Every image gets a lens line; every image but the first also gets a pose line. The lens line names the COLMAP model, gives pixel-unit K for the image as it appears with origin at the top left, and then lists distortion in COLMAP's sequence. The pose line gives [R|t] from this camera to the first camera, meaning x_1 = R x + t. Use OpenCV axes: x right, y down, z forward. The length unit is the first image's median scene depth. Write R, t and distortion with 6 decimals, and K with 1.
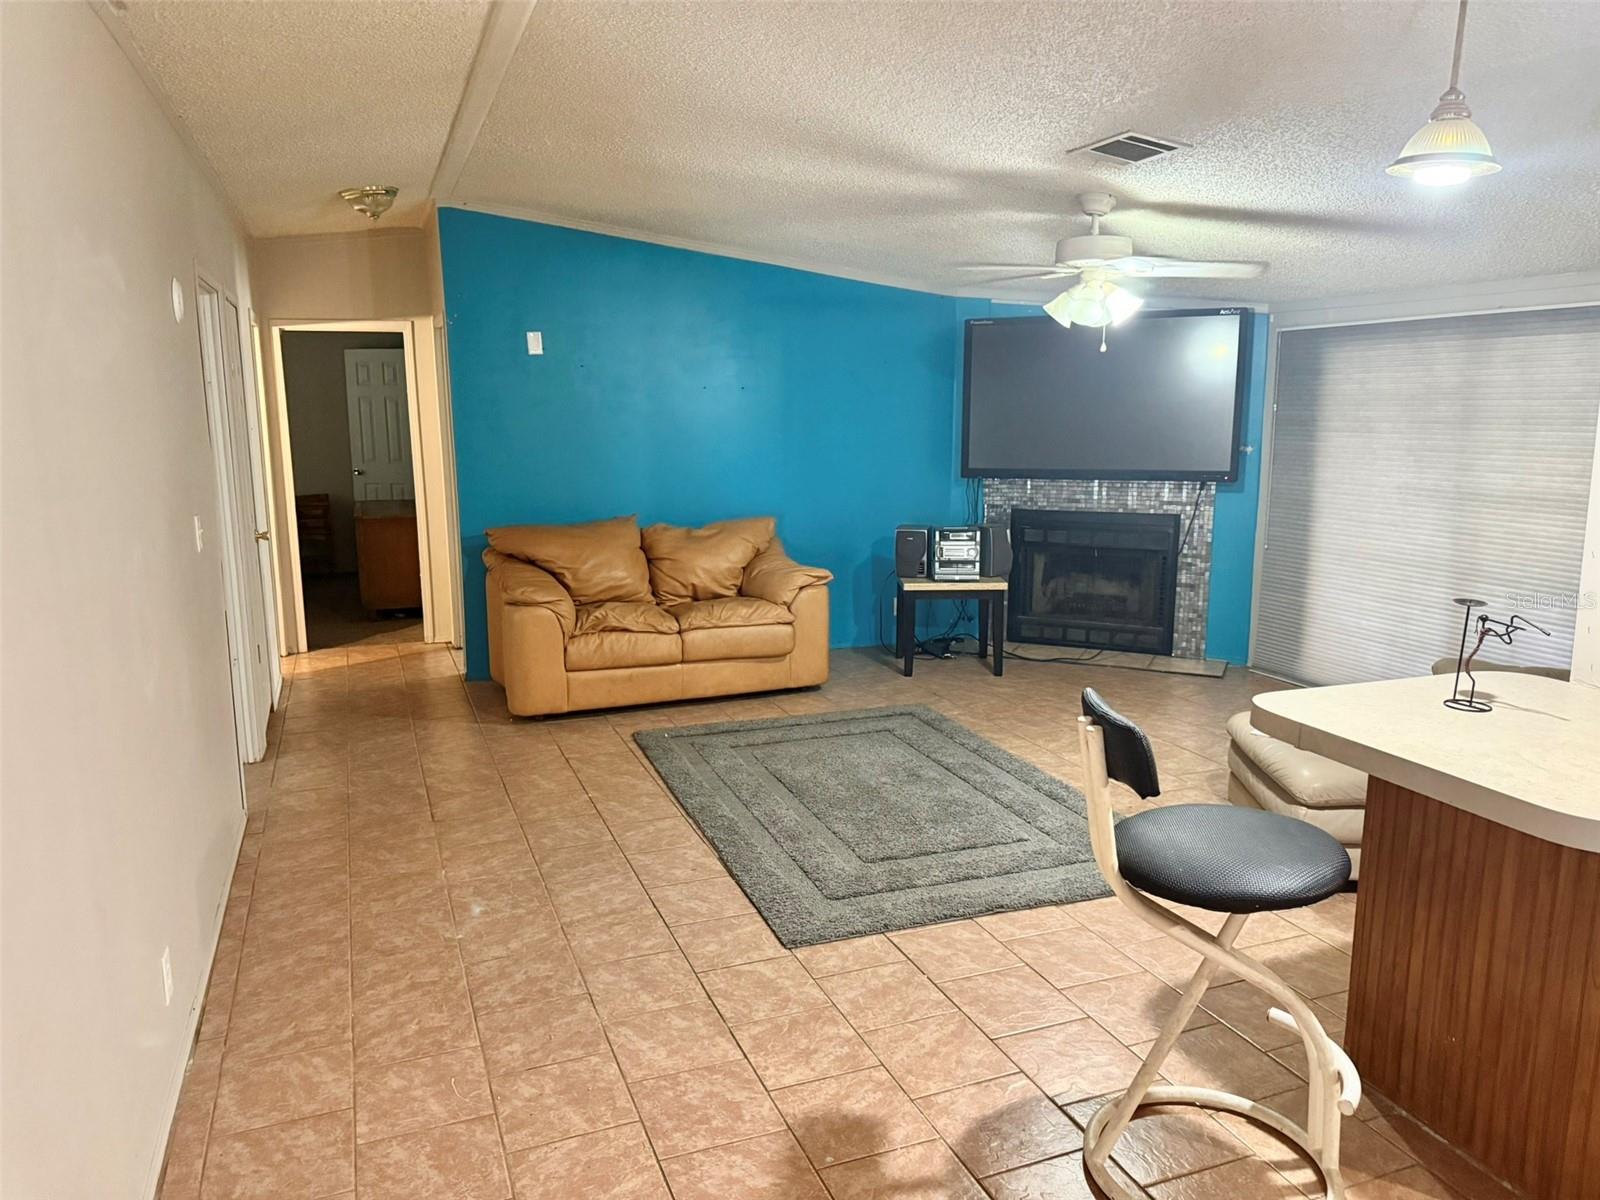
lens RADIAL K [[1140.1, 0, 801.6], [0, 1140.1, 608.7], [0, 0, 1]] dist [0.056483, -0.031038]
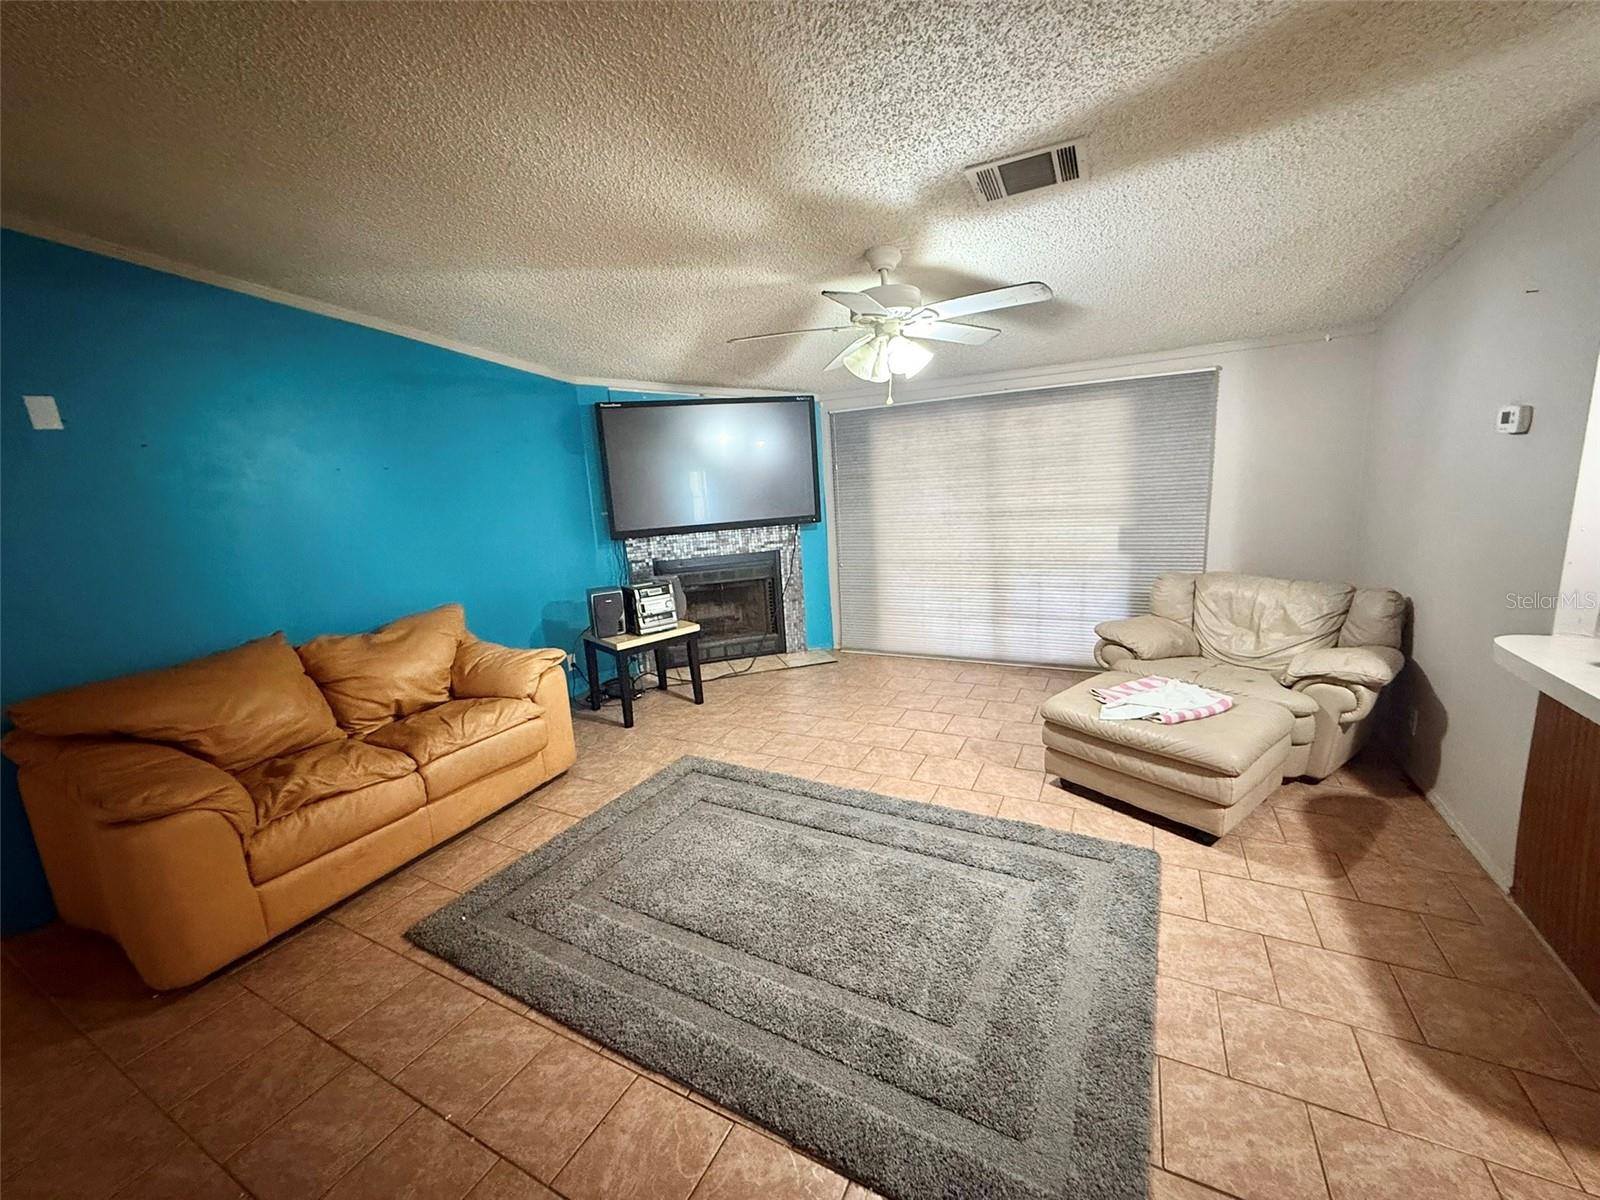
lens RADIAL K [[642.5, 0, 795.6], [0, 642.5, 597.9], [0, 0, 1]] dist [0.000786, 0.000683]
pose [[0.753814, -0.169195, 0.634931, -0.165445], [0.176443, 0.982913, 0.052445, -0.070457], [-0.632955, 0.072495, 0.770787, 0.460844]]
